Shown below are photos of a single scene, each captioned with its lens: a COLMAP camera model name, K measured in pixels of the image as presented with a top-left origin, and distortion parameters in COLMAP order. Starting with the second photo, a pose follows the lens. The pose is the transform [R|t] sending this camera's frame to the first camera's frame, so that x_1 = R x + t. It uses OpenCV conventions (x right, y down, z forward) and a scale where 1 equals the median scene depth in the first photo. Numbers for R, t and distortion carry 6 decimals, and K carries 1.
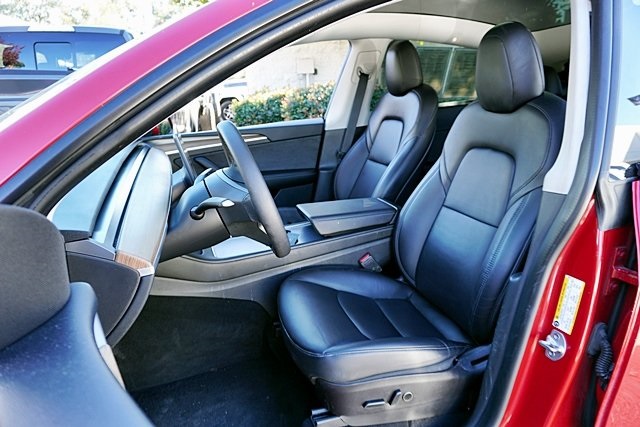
lens RADIAL K [[431.8, 0, 316.4], [0, 431.8, 213.3], [0, 0, 1]] dist [-0.043278, 0.034412]
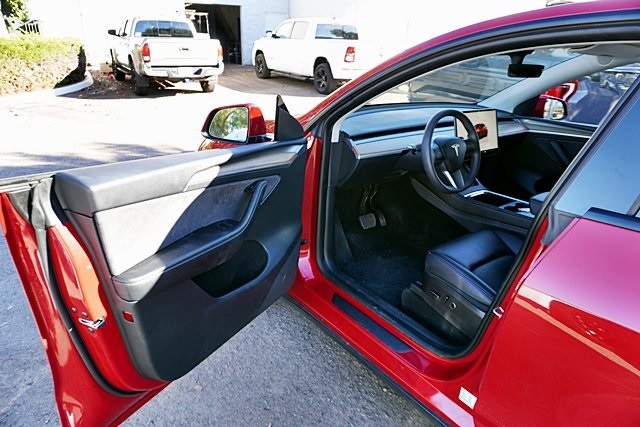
lens RADIAL K [[431.8, 0, 325.3], [0, 431.8, 214.5], [0, 0, 1]] dist [-0.043278, 0.034412]
pose [[0.321101, 0.396987, -0.859823, 0.969115], [-0.328544, 0.898212, 0.292017, -0.125114], [0.888230, 0.188722, 0.418844, -0.080270]]
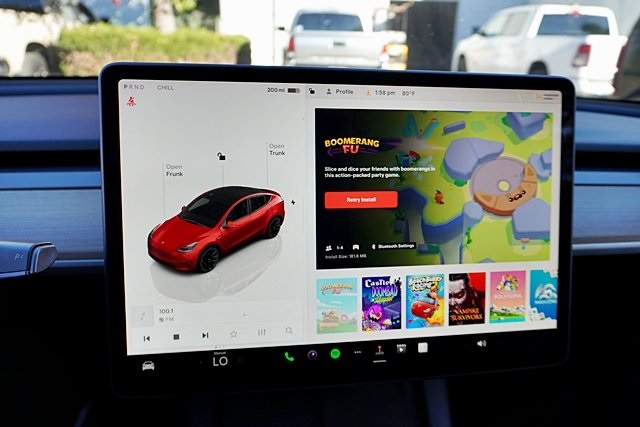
lens RADIAL K [[509.8, 0, 315.5], [0, 509.8, 216.0], [0, 0, 1]] dist [-0.030100, 0.033591]
pose [[-0.169612, 0.341762, -0.924354, -0.023765], [-0.323304, 0.866740, 0.379784, -0.215482], [0.930971, 0.363263, -0.036517, 0.975331]]
